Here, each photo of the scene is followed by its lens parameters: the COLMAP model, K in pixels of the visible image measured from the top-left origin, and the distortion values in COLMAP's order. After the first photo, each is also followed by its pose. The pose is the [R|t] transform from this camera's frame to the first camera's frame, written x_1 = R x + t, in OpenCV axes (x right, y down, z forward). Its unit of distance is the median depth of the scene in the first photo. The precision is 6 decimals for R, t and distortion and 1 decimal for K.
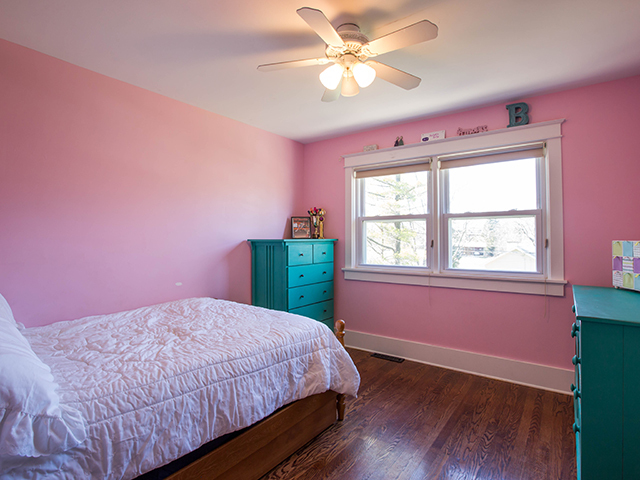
lens RADIAL K [[341.1, 0, 320.5], [0, 341.1, 239.0], [0, 0, 1]] dist [-0.003002, 0.000524]
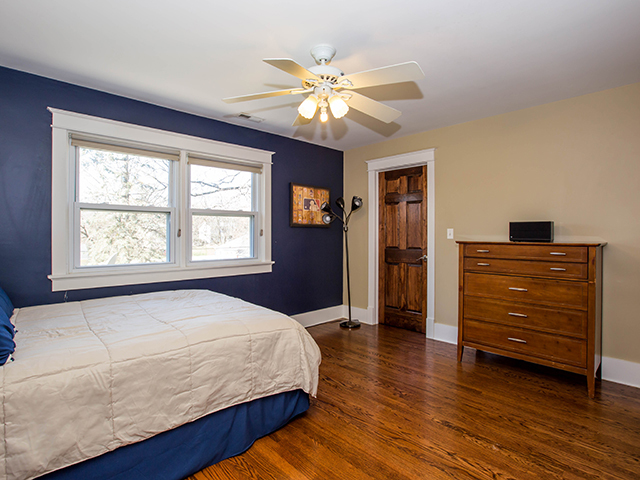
lens RADIAL K [[341.1, 0, 319.8], [0, 341.1, 238.3], [0, 0, 1]] dist [-0.003002, 0.000524]
pose [[0.202247, -0.017242, 0.979183, -0.557884], [-0.004629, 0.999817, 0.018561, -0.005255], [-0.979324, -0.008287, 0.202130, 0.402922]]
